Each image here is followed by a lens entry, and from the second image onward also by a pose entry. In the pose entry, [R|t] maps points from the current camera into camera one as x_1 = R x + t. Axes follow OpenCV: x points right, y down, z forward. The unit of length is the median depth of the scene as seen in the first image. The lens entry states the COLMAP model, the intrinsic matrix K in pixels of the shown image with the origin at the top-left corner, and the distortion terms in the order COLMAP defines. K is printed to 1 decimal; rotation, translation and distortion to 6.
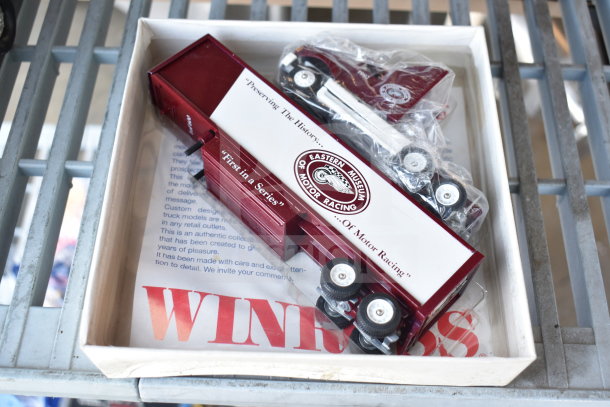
lens RADIAL K [[707.7, 0, 305.5], [0, 707.7, 203.7], [0, 0, 1]] dist [-0.071435, 0.000000]
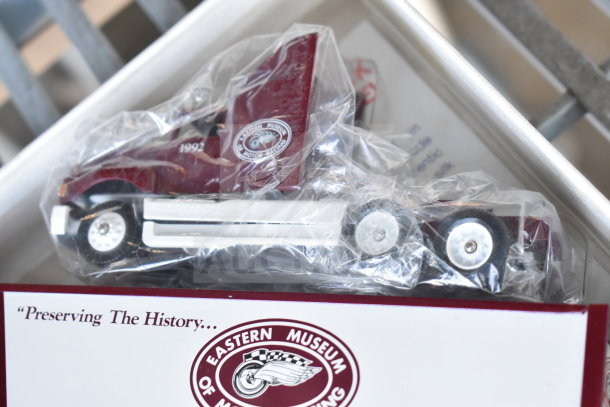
lens RADIAL K [[1279.9, 0, 306.4], [0, 1279.9, 203.7], [0, 0, 1]] dist [0.063949, 0.000000]
pose [[0.758387, -0.651470, -0.020895, 0.140298], [0.650876, 0.758628, -0.029058, -0.075468], [0.034782, 0.008437, 0.999359, 0.099030]]
